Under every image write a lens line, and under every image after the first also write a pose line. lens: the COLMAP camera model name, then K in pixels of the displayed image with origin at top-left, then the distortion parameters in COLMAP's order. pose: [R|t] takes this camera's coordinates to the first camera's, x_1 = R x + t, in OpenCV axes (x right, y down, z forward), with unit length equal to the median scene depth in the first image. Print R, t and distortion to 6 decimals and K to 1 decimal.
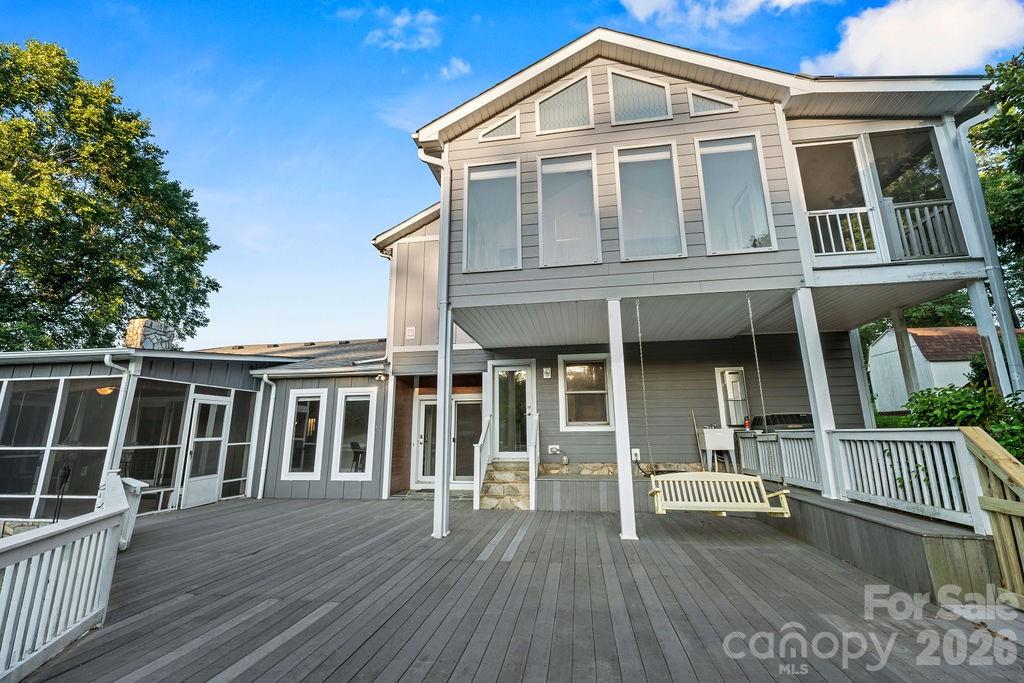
lens RADIAL K [[422.6, 0, 516.0], [0, 422.6, 338.9], [0, 0, 1]] dist [-0.001766, -0.000282]
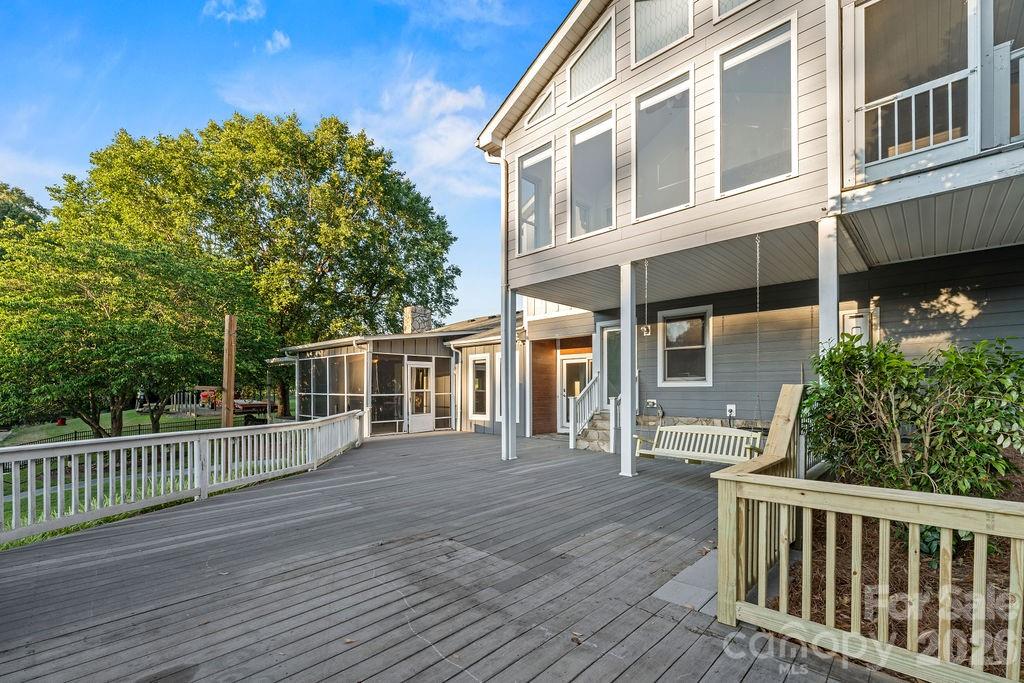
lens RADIAL K [[443.2, 0, 515.3], [0, 443.2, 391.0], [0, 0, 1]] dist [0.001649, -0.000178]
pose [[0.819347, 0.010030, -0.573210, 0.431570], [0.119606, 0.974855, 0.188022, -0.017339], [0.560683, -0.222615, 0.797545, -0.068997]]
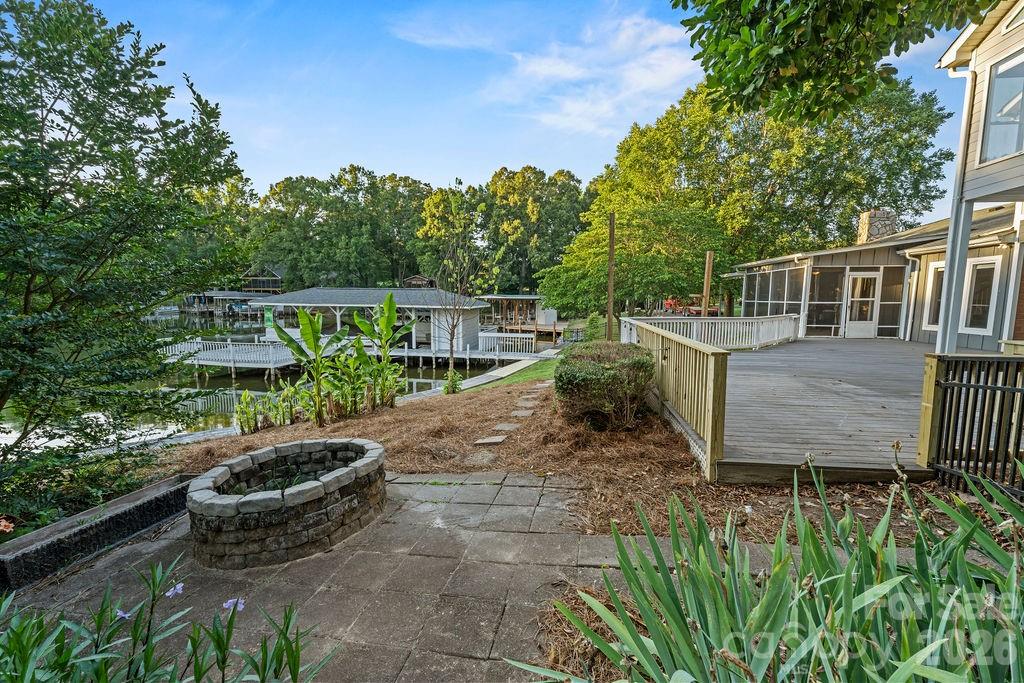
lens RADIAL K [[421.6, 0, 513.9], [0, 421.6, 344.2], [0, 0, 1]] dist [-0.001389, 0.000128]
pose [[0.018084, 0.118278, -0.992816, 0.821243], [0.212845, 0.969762, 0.119409, -0.068322], [0.976919, -0.213475, -0.007638, -0.309701]]
